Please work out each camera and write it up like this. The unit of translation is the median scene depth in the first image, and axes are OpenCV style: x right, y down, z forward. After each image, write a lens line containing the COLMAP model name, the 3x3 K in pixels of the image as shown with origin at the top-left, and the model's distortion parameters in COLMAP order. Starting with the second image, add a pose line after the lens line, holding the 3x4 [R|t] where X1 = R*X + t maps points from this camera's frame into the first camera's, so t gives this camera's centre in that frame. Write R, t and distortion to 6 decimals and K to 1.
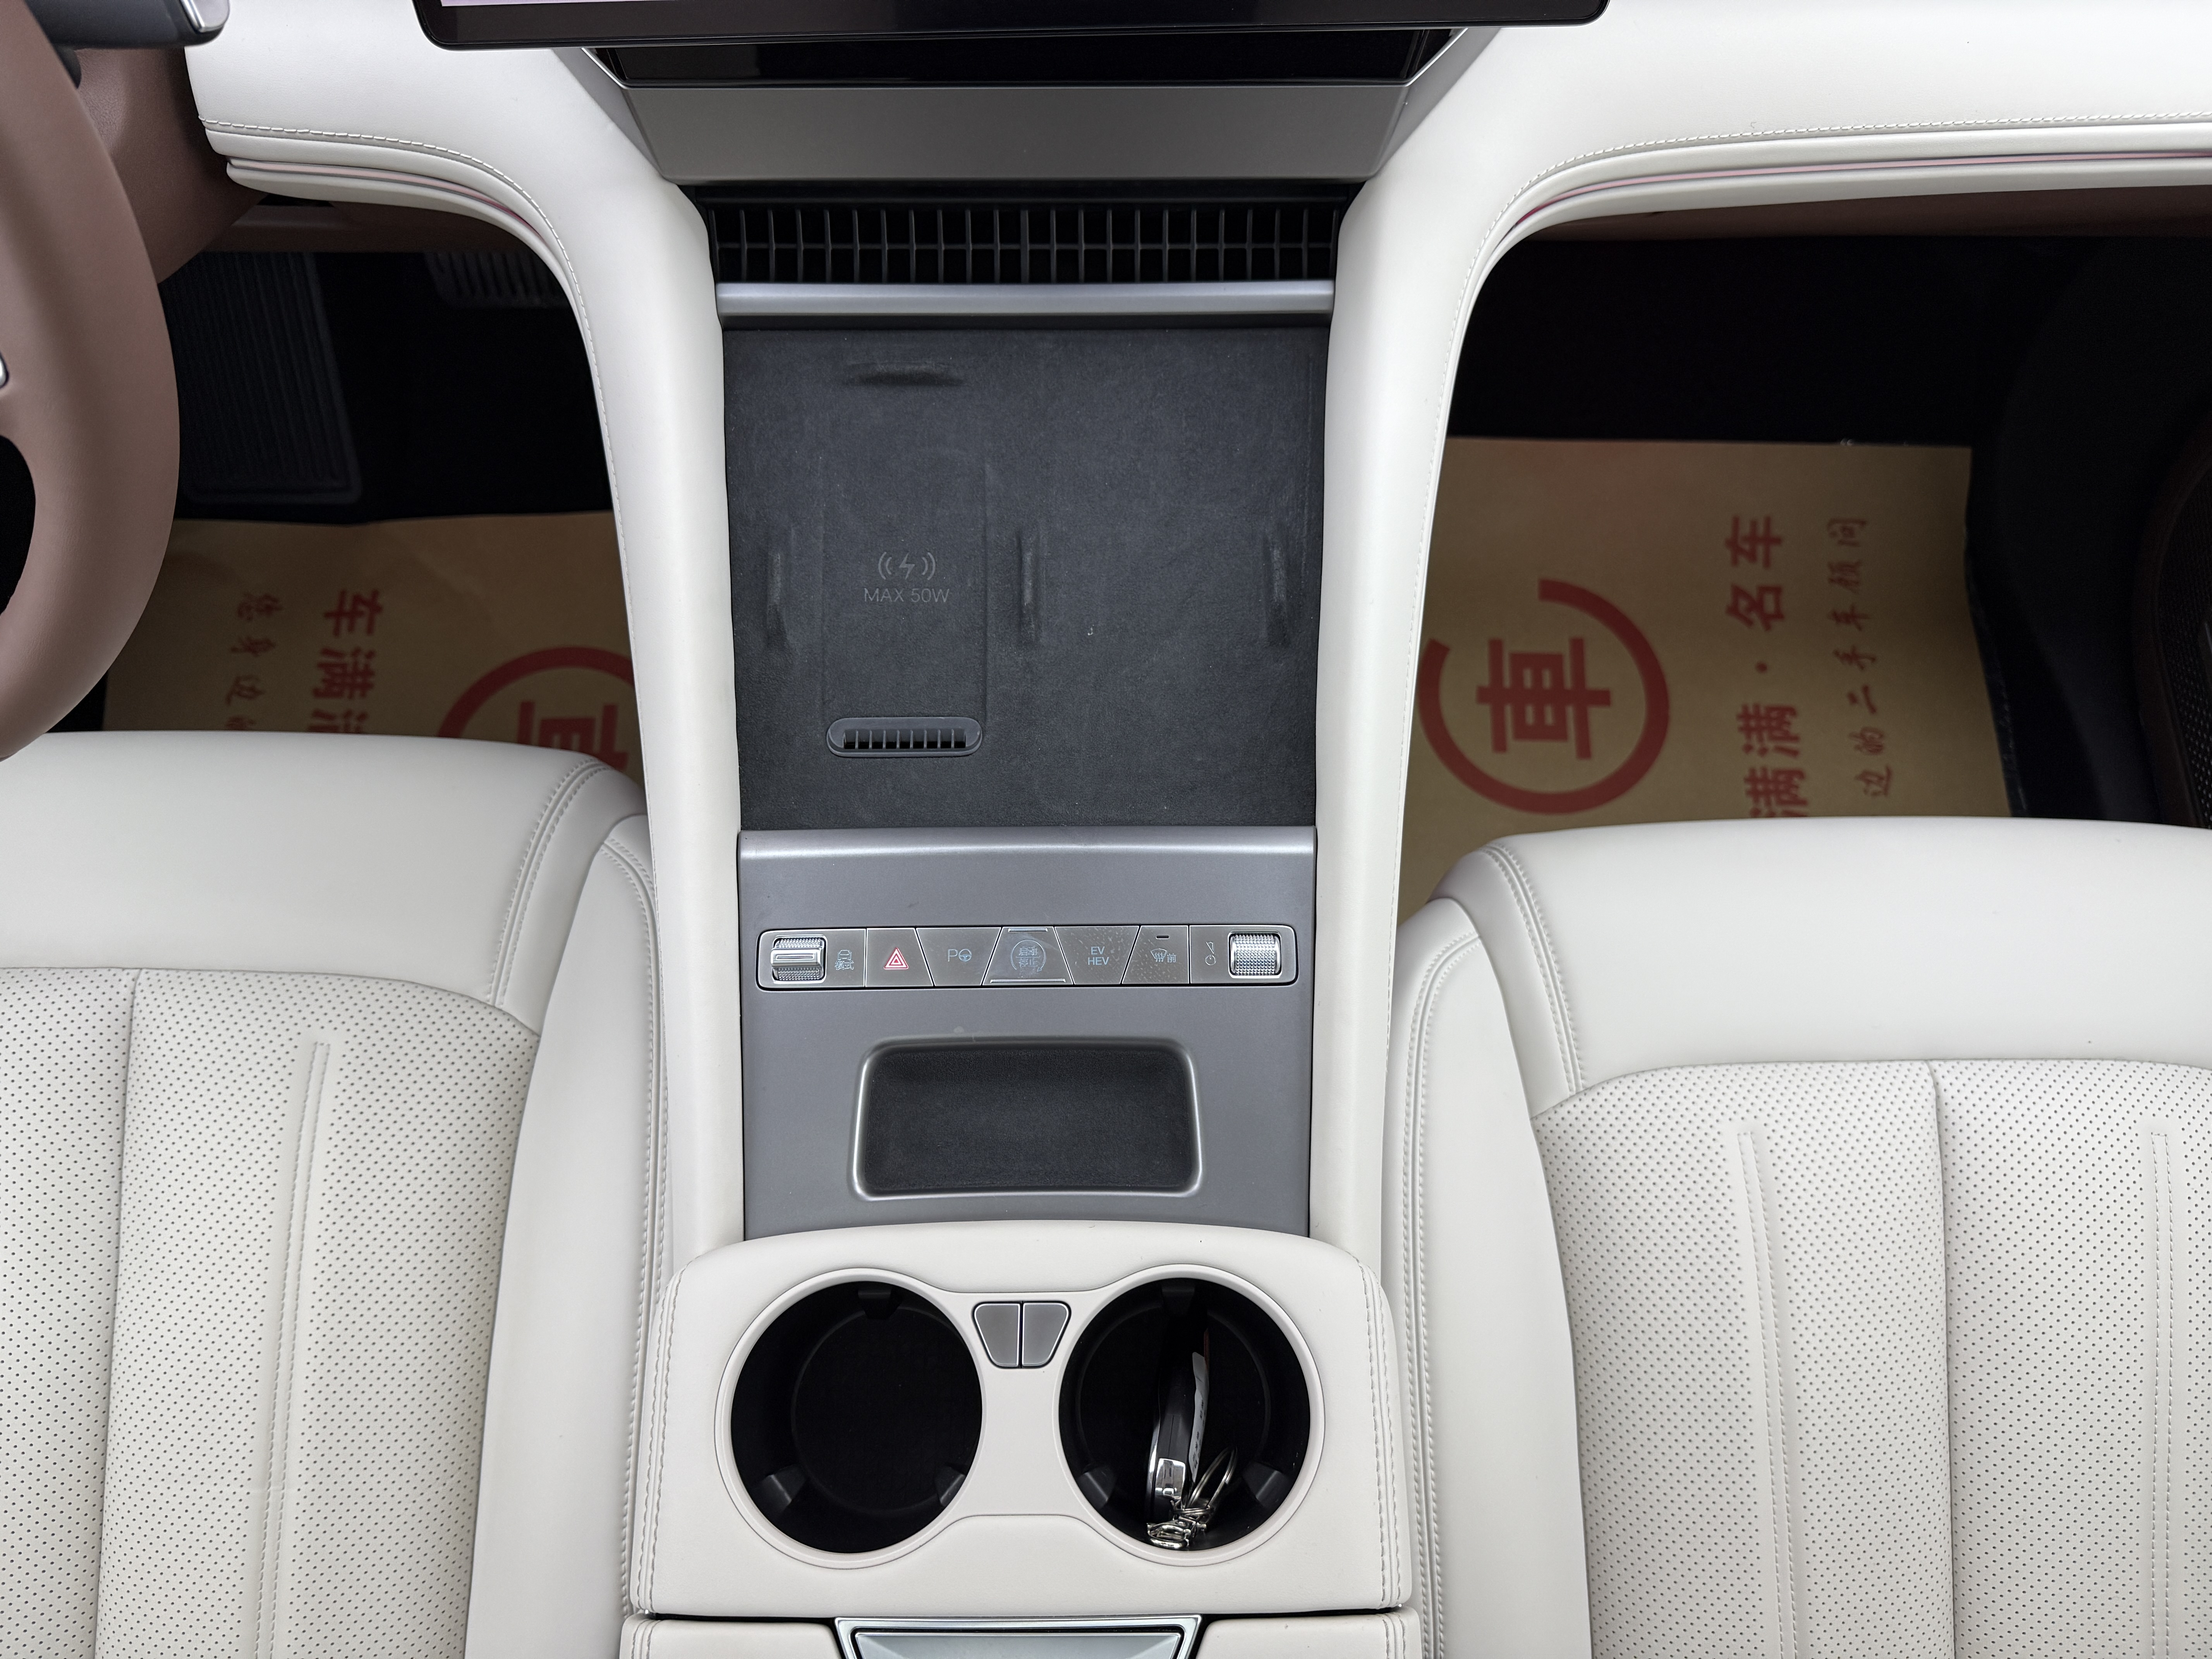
lens RADIAL K [[1554.5, 0, 1096.7], [0, 1554.5, 849.2], [0, 0, 1]] dist [0.054228, -0.069119]
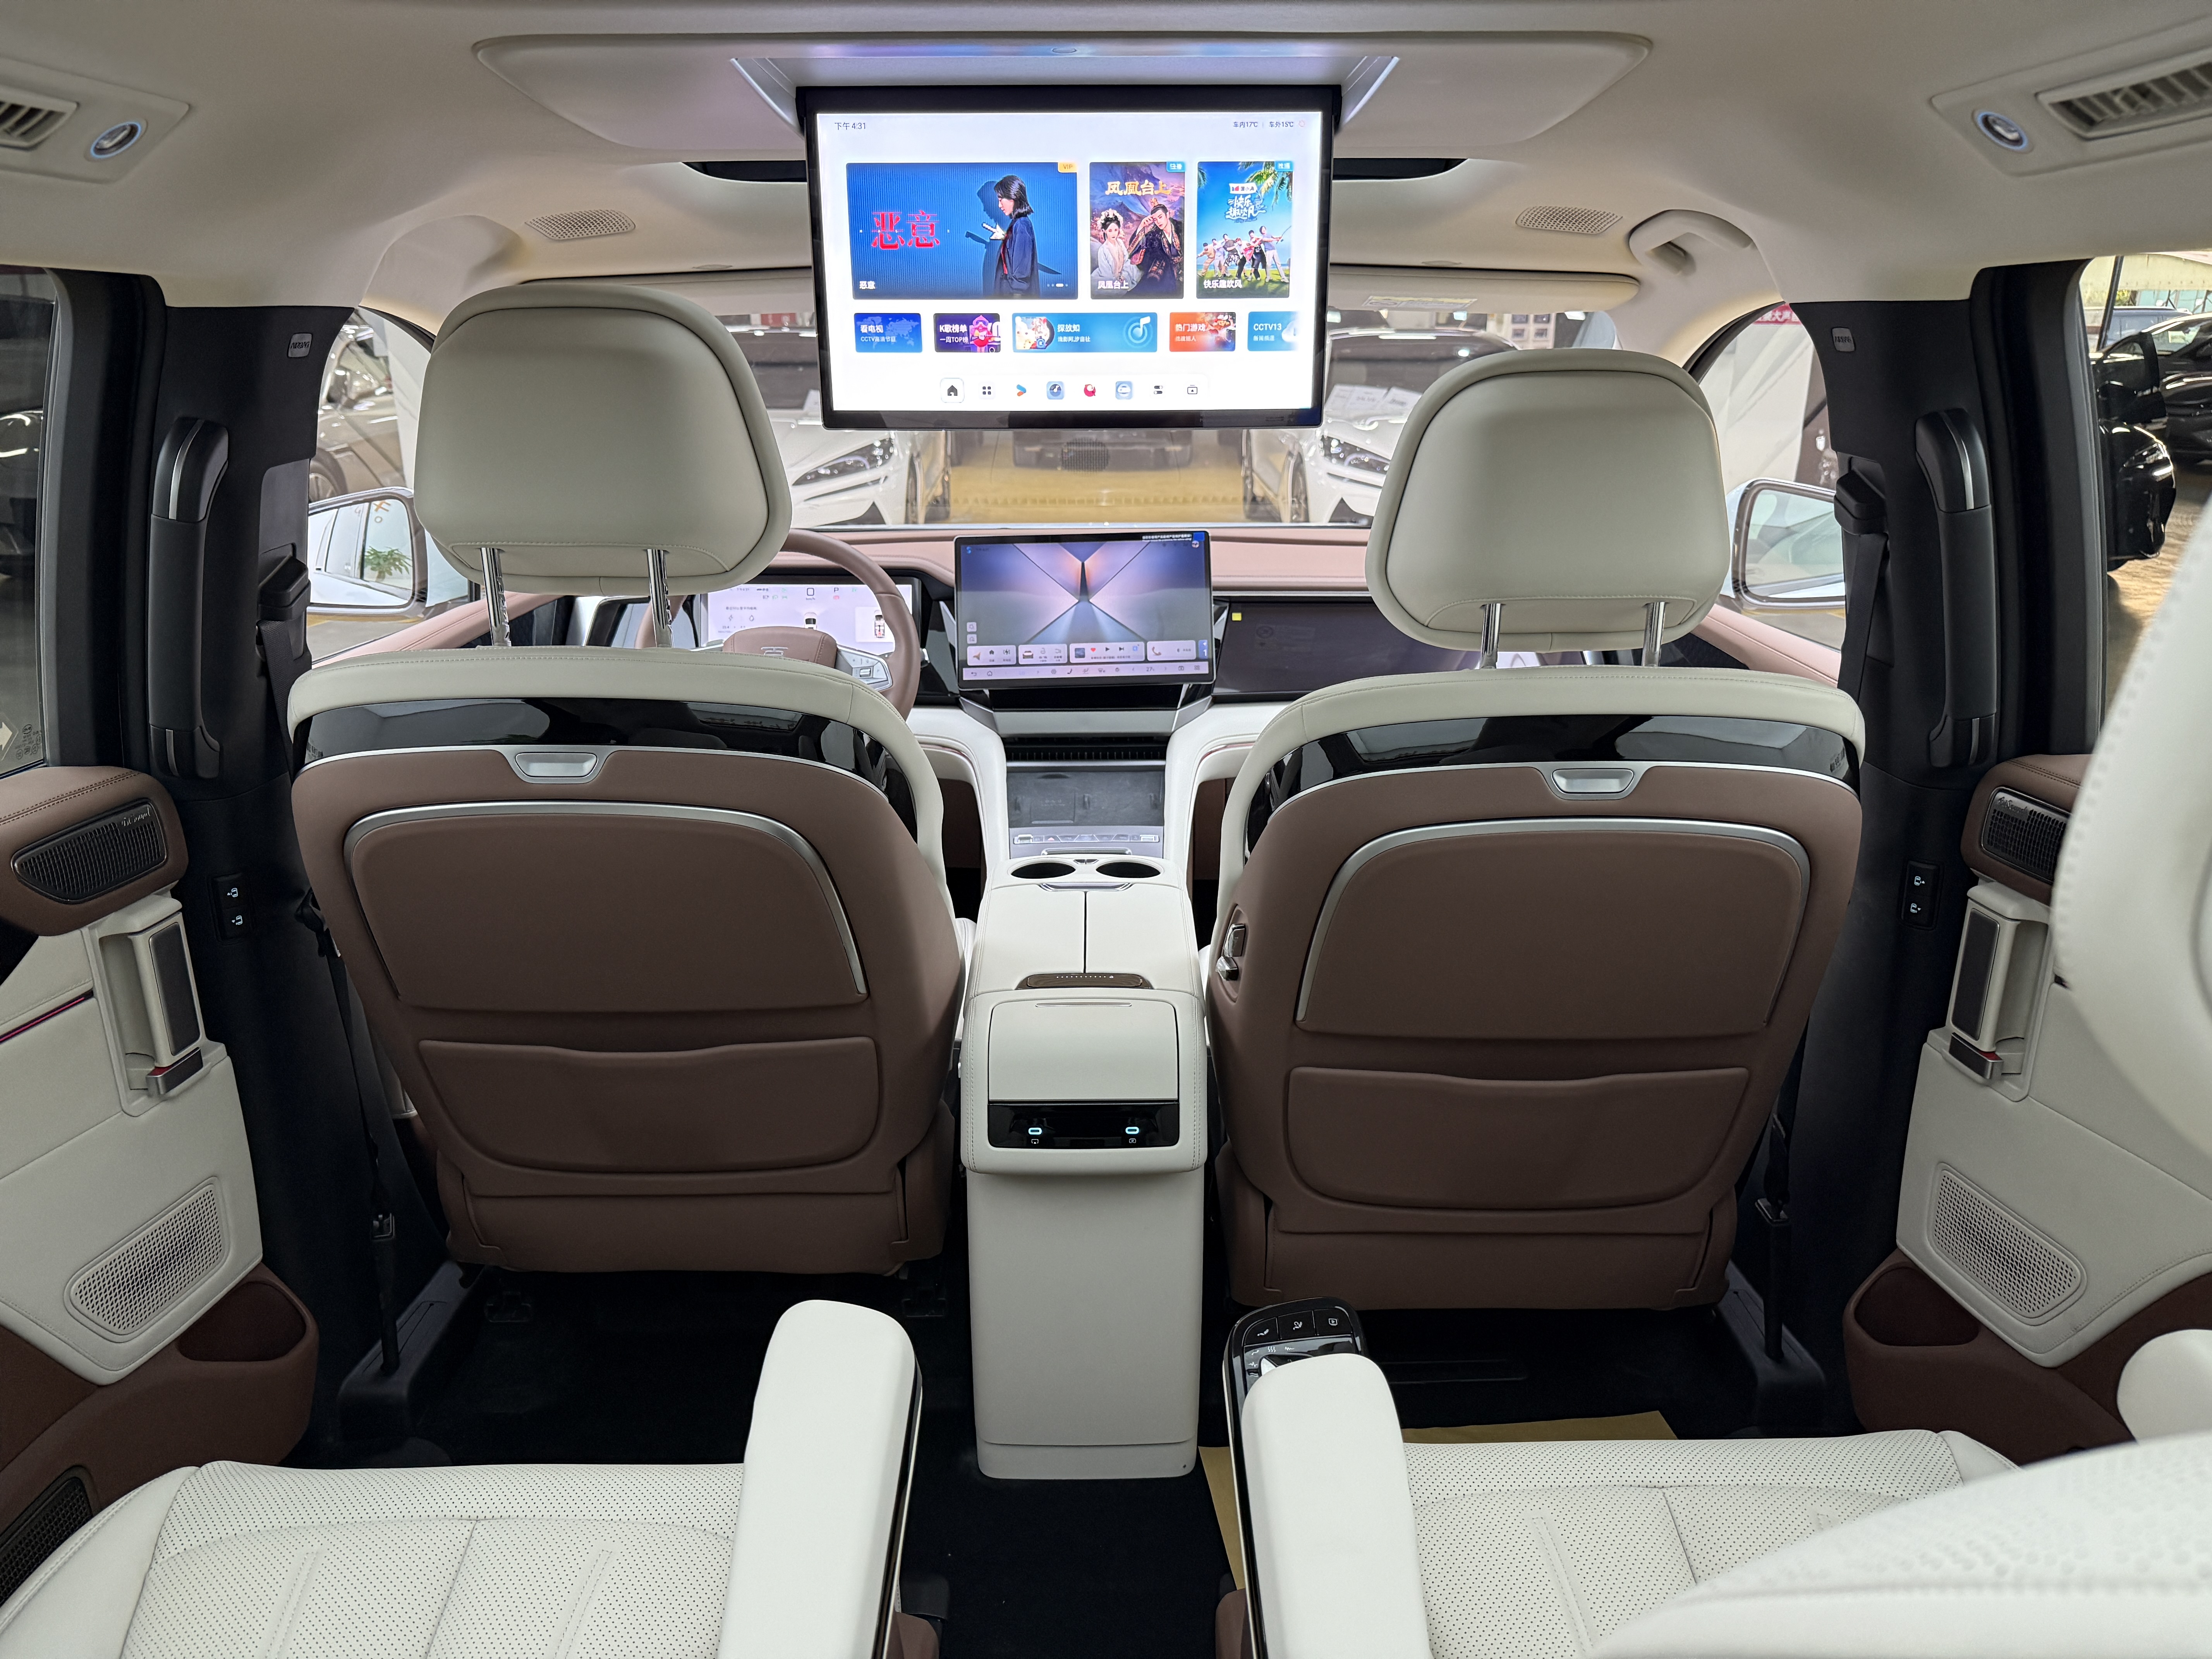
lens RADIAL K [[1557.2, 0, 1106.5], [0, 1557.2, 826.8], [0, 0, 1]] dist [0.000705, 0.000219]
pose [[0.999987, -0.004764, 0.001529, -0.001735], [0.004050, 0.591246, -0.806481, 2.828892], [0.002938, 0.806477, 0.591258, -1.134936]]
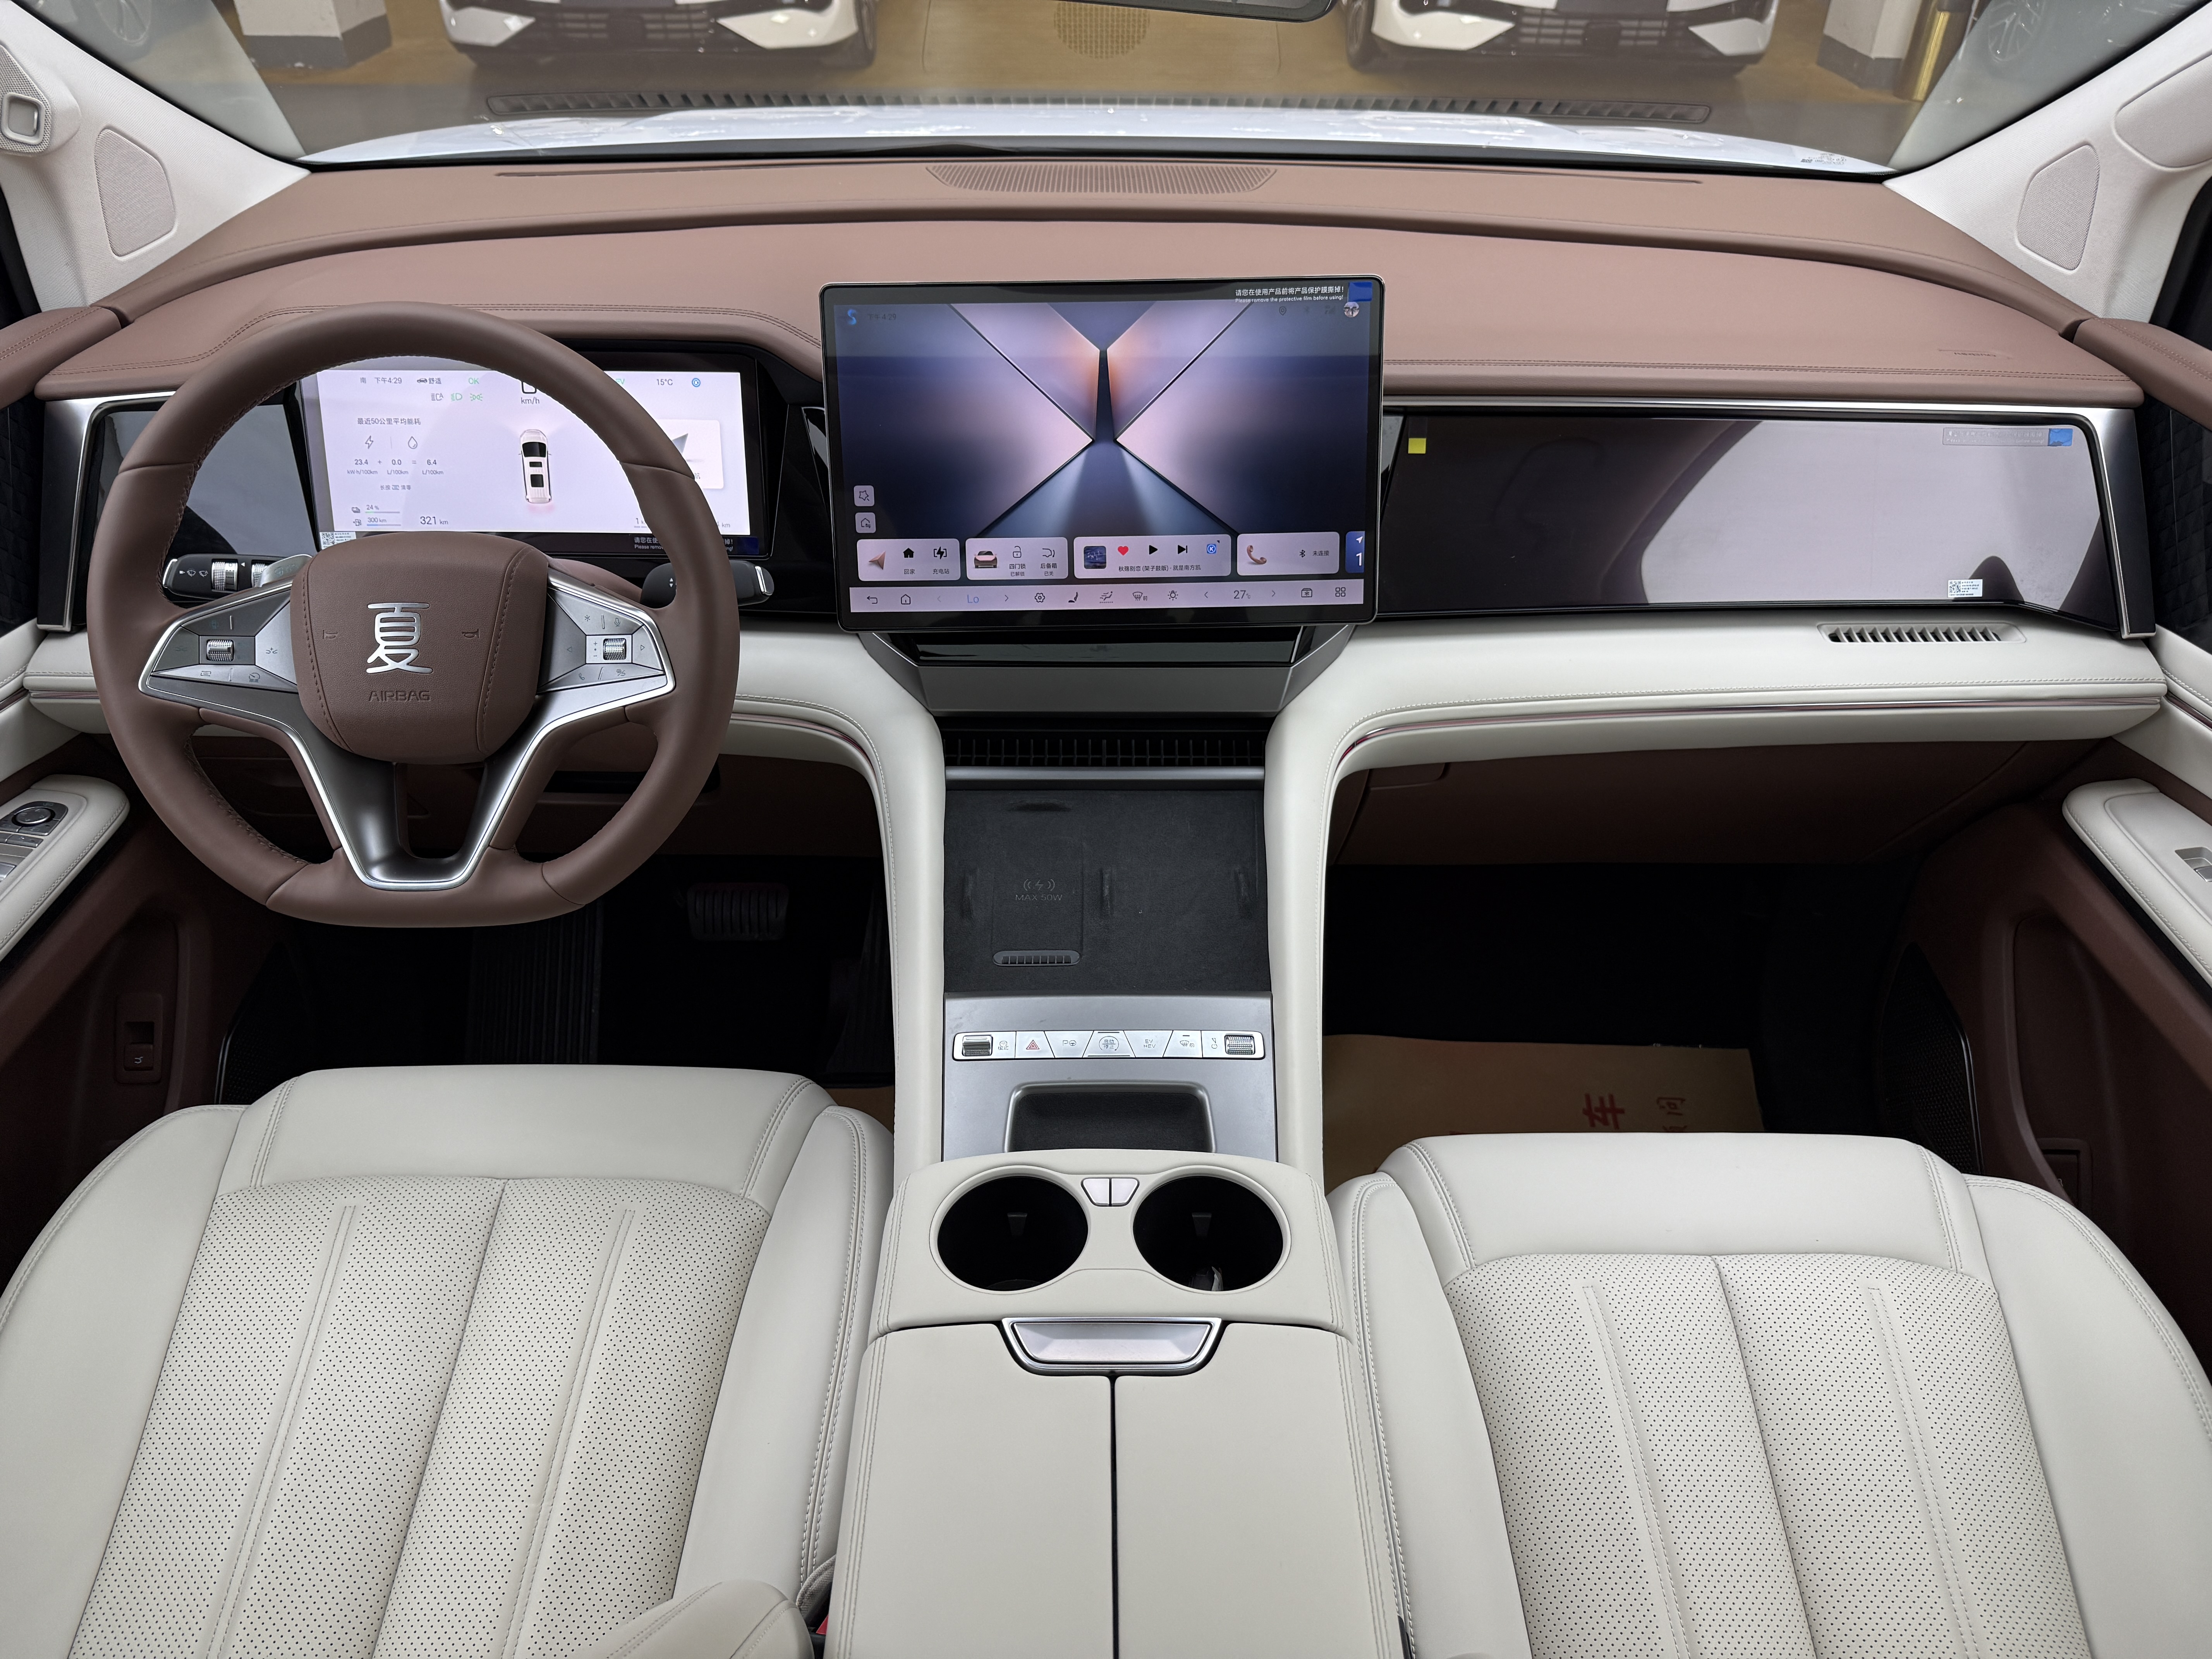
lens RADIAL K [[1554.5, 0, 1096.7], [0, 1554.5, 849.2], [0, 0, 1]] dist [0.054228, -0.069119]
pose [[0.999979, 0.006391, 0.000866, -0.056213], [-0.004730, 0.817942, -0.575281, 0.824262], [-0.004385, 0.575265, 0.817955, -0.508692]]
